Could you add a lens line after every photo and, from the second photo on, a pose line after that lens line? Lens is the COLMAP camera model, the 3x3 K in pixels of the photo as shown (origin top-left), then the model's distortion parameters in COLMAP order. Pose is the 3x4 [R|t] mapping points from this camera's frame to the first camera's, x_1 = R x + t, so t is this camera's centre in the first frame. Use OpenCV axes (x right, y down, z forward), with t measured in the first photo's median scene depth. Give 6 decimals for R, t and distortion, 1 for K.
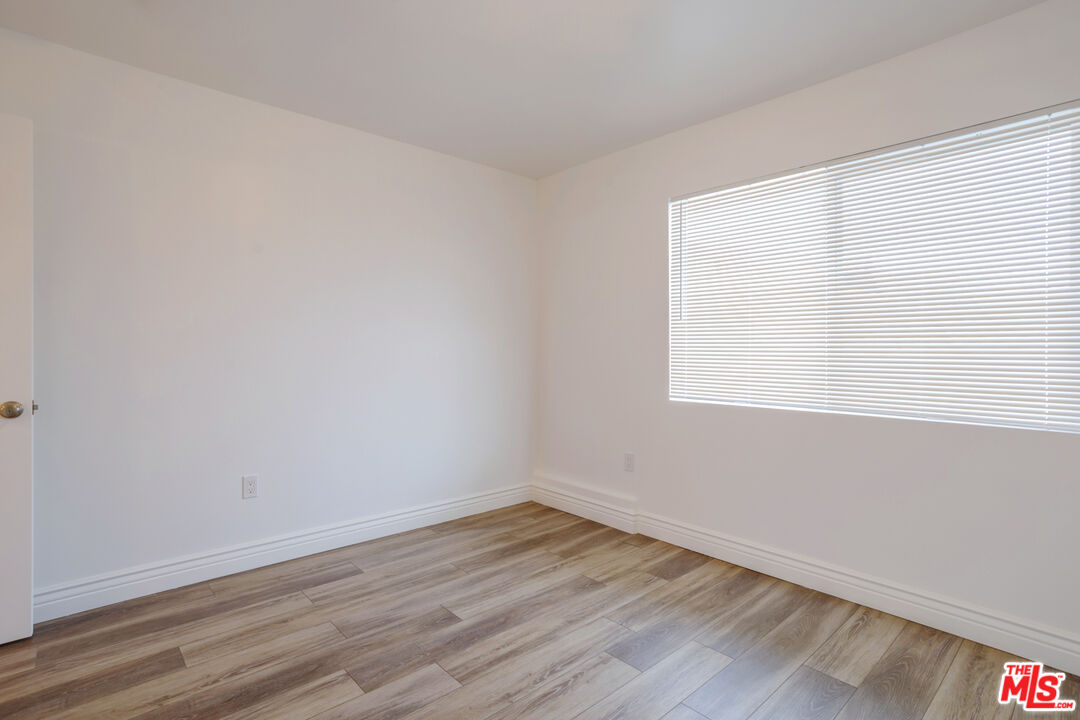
lens RADIAL K [[534.7, 0, 535.4], [0, 534.7, 352.2], [0, 0, 1]] dist [-0.022447, 0.008651]
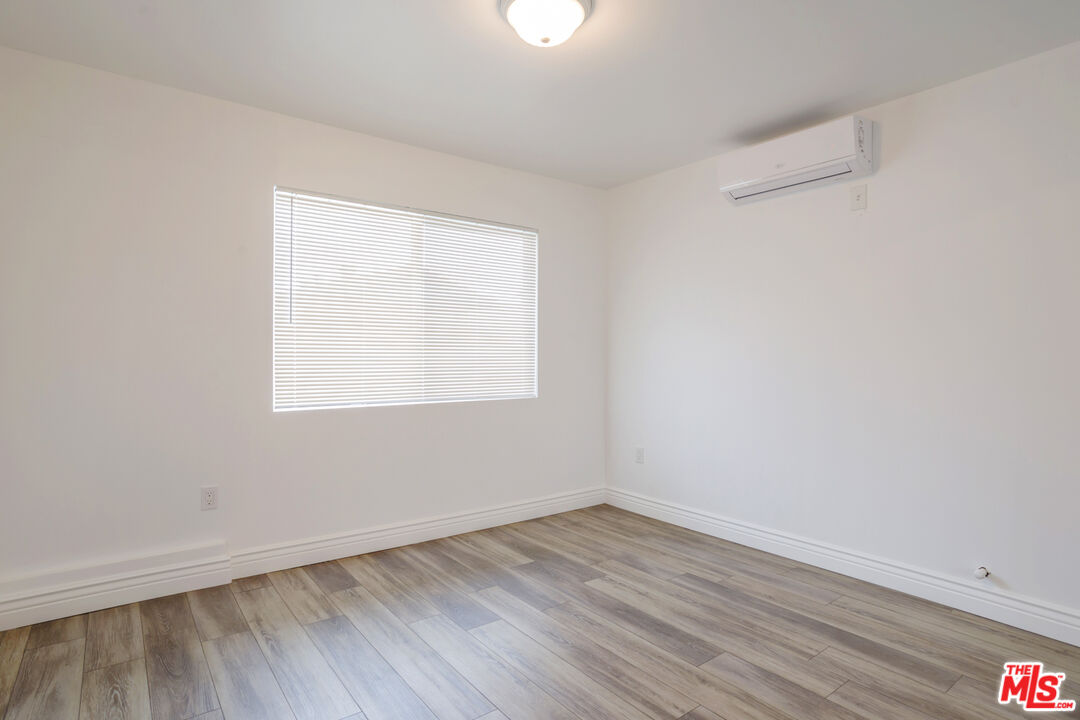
lens RADIAL K [[554.9, 0, 535.5], [0, 554.9, 365.3], [0, 0, 1]] dist [-0.000096, 0.002232]
pose [[0.095715, -0.016680, 0.995269, -0.673433], [0.000830, 0.999861, 0.016677, -0.003302], [-0.995408, -0.000770, 0.095715, 0.510516]]
